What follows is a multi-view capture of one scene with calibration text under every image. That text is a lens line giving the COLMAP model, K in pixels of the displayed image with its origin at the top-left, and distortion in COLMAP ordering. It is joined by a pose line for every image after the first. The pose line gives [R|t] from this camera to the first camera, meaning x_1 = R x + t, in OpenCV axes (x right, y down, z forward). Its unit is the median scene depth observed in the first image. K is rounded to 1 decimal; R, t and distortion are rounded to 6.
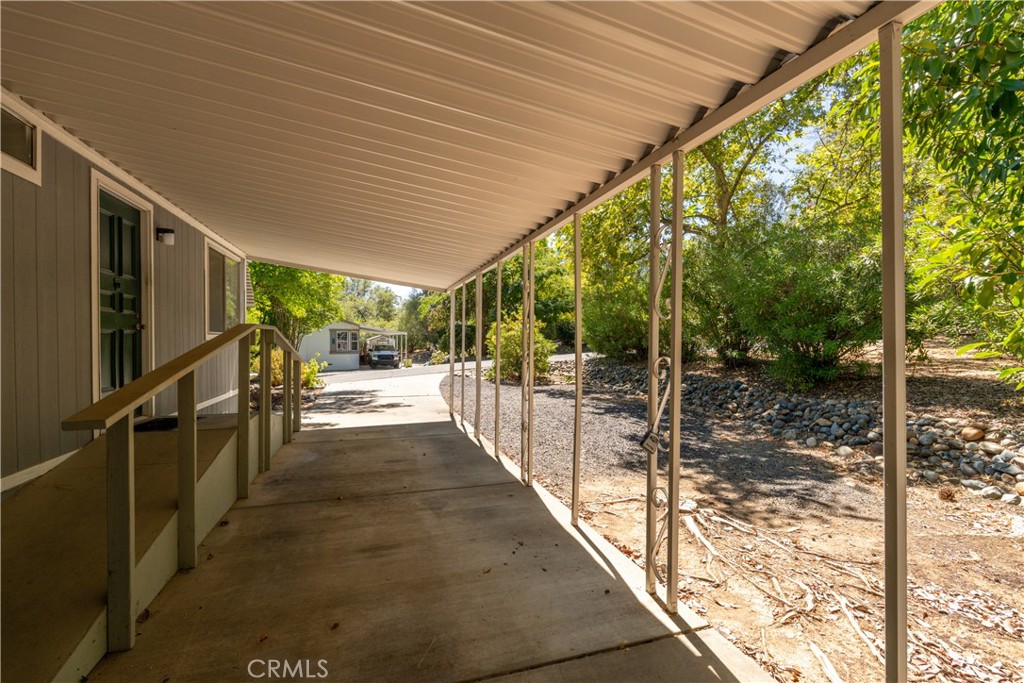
lens RADIAL K [[449.1, 0, 509.9], [0, 449.1, 343.5], [0, 0, 1]] dist [-0.006914, 0.000975]
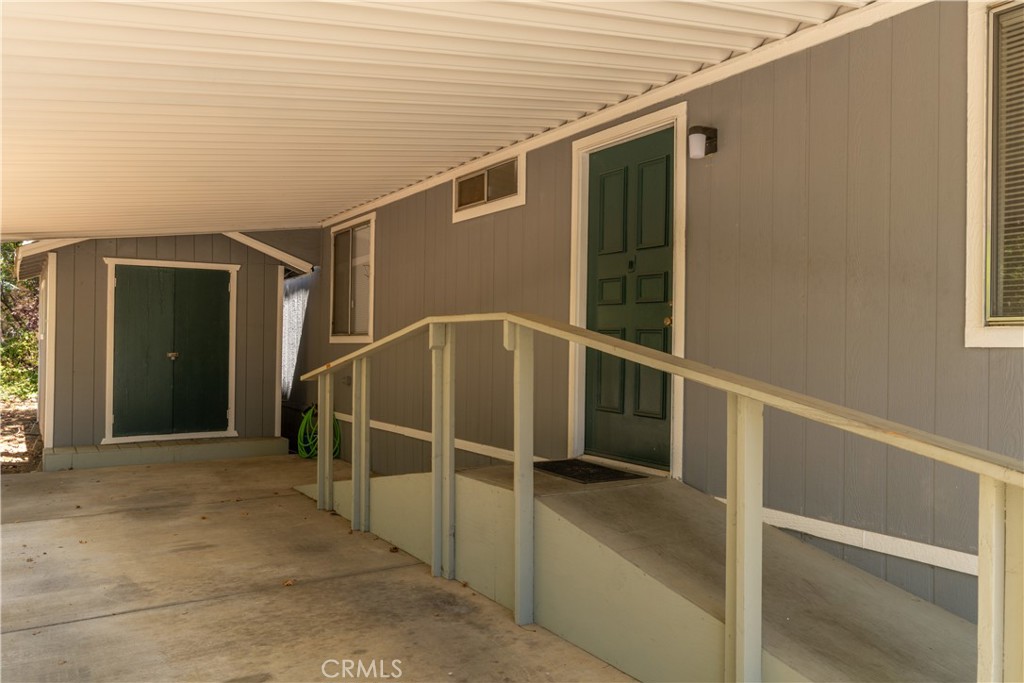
lens RADIAL K [[779.7, 0, 512.2], [0, 779.7, 340.9], [0, 0, 1]] dist [0.006525, -0.001876]
pose [[-0.967461, -0.011020, -0.252779, -0.432001], [-0.011624, 0.999932, 0.000897, -0.009897], [0.252752, 0.003806, -0.967524, 2.325913]]
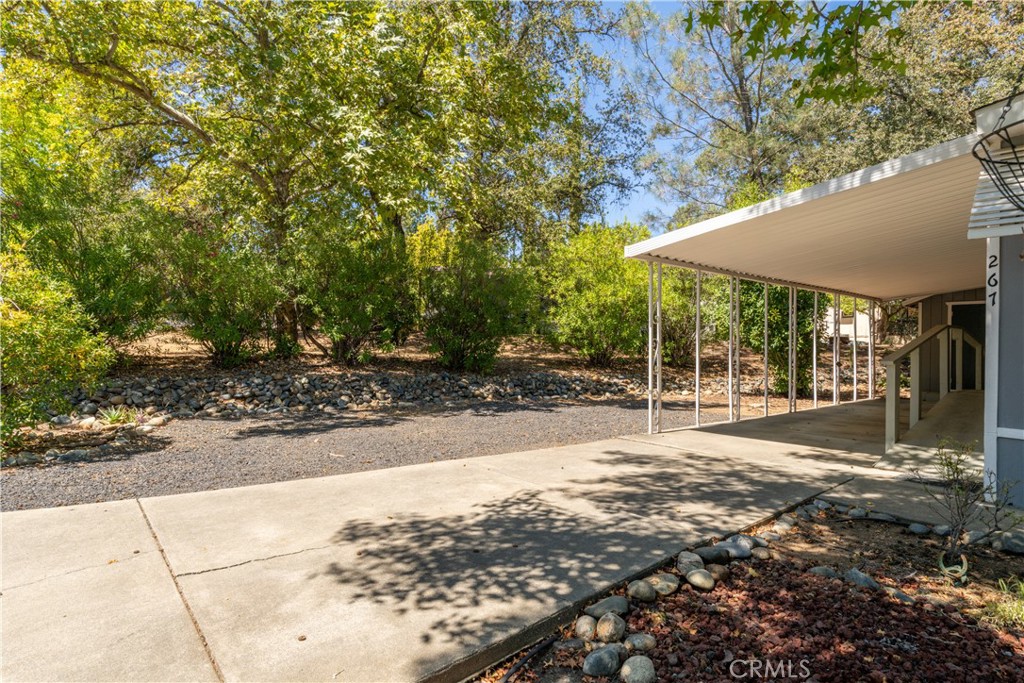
lens RADIAL K [[558.1, 0, 505.0], [0, 558.1, 345.8], [0, 0, 1]] dist [-0.018230, -0.001677]
pose [[-0.378418, -0.010962, 0.925570, -1.993638], [-0.011146, 0.999911, 0.007286, 0.034396], [-0.925568, -0.007559, -0.378506, 3.605777]]
